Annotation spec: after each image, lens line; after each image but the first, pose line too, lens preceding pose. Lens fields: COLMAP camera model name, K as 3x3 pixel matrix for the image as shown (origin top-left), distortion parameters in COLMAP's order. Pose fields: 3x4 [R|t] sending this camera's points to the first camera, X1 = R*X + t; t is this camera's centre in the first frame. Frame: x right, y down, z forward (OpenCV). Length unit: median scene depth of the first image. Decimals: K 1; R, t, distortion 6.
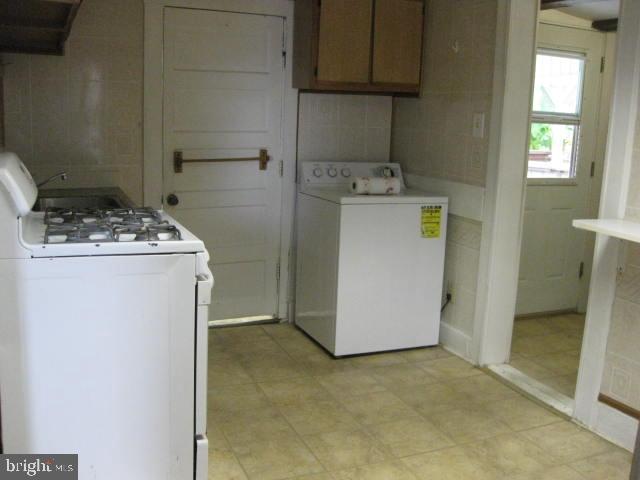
lens RADIAL K [[644.1, 0, 320.0], [0, 644.1, 240.0], [0, 0, 1]] dist [-0.178845, 0.146435]
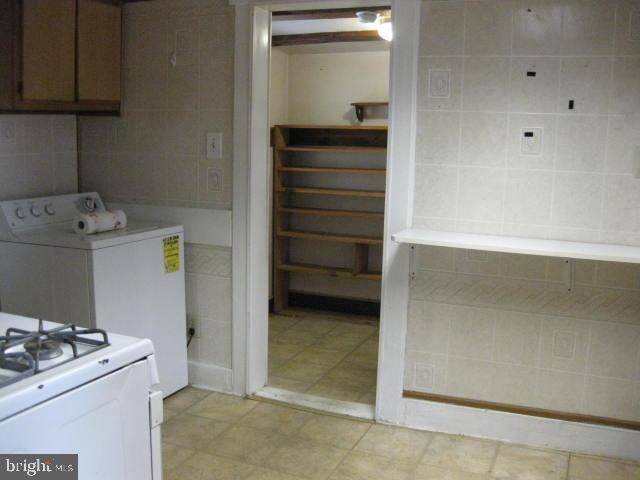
lens RADIAL K [[644.1, 0, 320.0], [0, 644.1, 240.0], [0, 0, 1]] dist [-0.178845, 0.146435]
pose [[0.738541, -0.131408, 0.661278, -0.265794], [0.136564, 0.989647, 0.044141, -0.060092], [-0.660232, 0.057707, 0.748841, 0.189907]]
